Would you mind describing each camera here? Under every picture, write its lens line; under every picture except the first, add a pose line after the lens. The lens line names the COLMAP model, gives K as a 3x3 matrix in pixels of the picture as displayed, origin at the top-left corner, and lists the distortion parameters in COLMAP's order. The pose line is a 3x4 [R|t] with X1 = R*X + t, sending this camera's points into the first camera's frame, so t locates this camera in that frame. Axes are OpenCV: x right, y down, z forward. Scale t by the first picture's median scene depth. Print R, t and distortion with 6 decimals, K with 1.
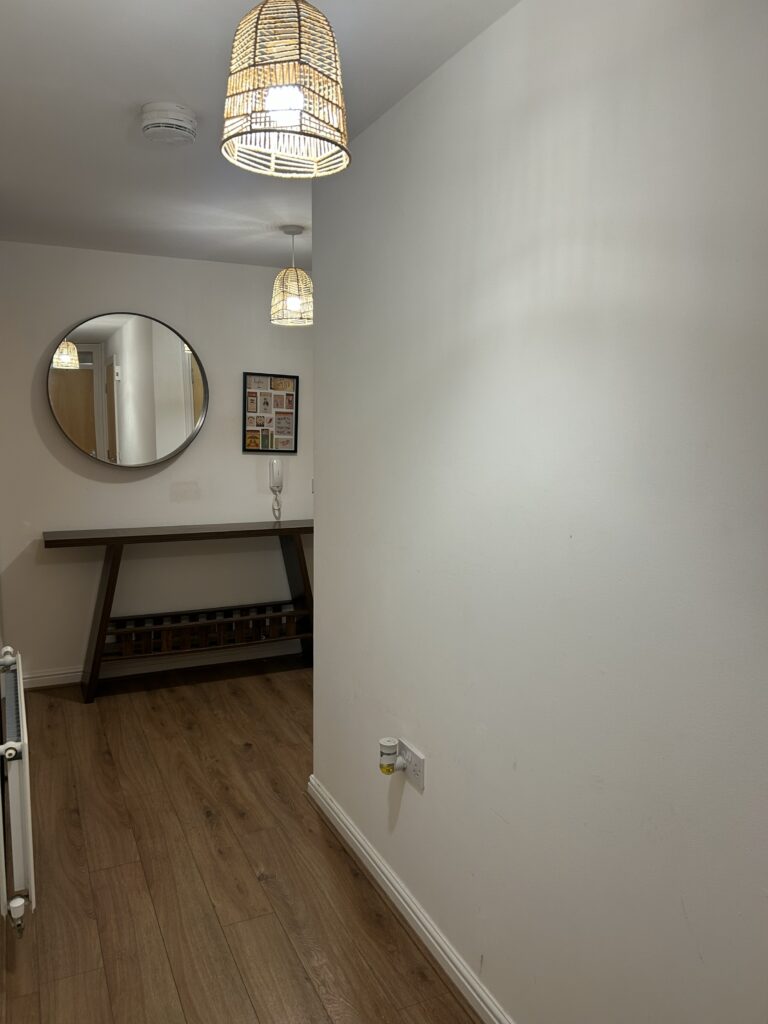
lens RADIAL K [[771.1, 0, 376.2], [0, 771.1, 509.5], [0, 0, 1]] dist [0.066226, -0.069914]
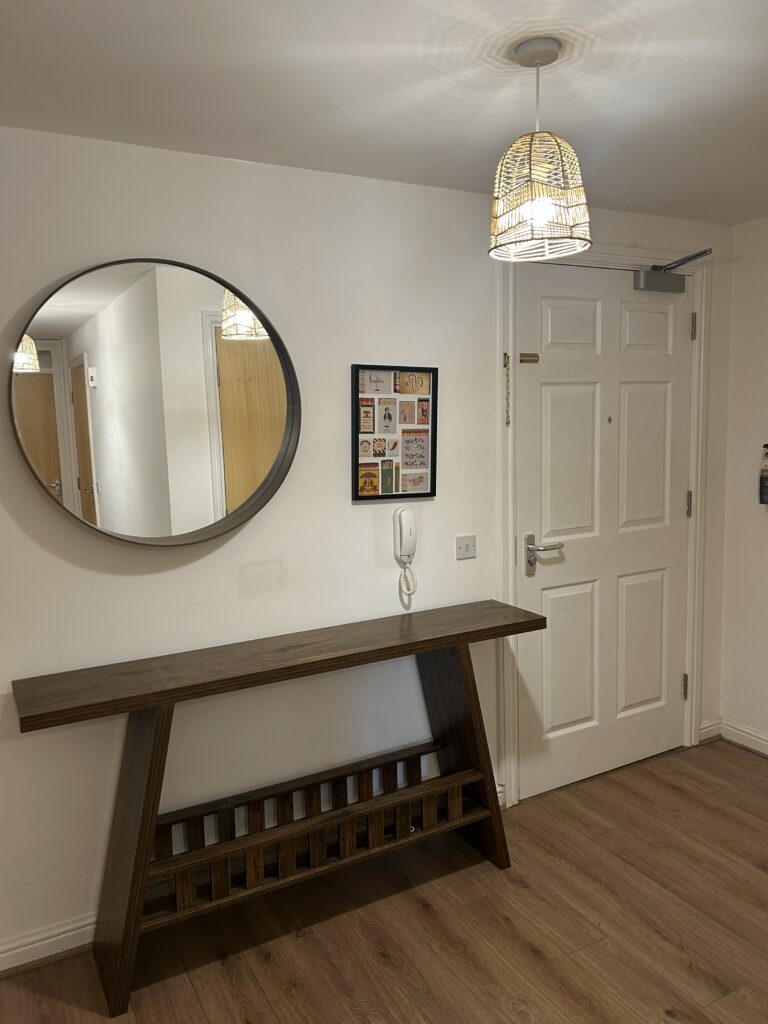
lens RADIAL K [[771.1, 0, 376.2], [0, 771.1, 509.5], [0, 0, 1]] dist [0.066226, -0.069914]
pose [[0.997571, -0.040527, 0.056649, -0.186709], [0.040391, 0.999178, 0.003543, -0.068796], [-0.056746, -0.001246, 0.998388, 0.412429]]
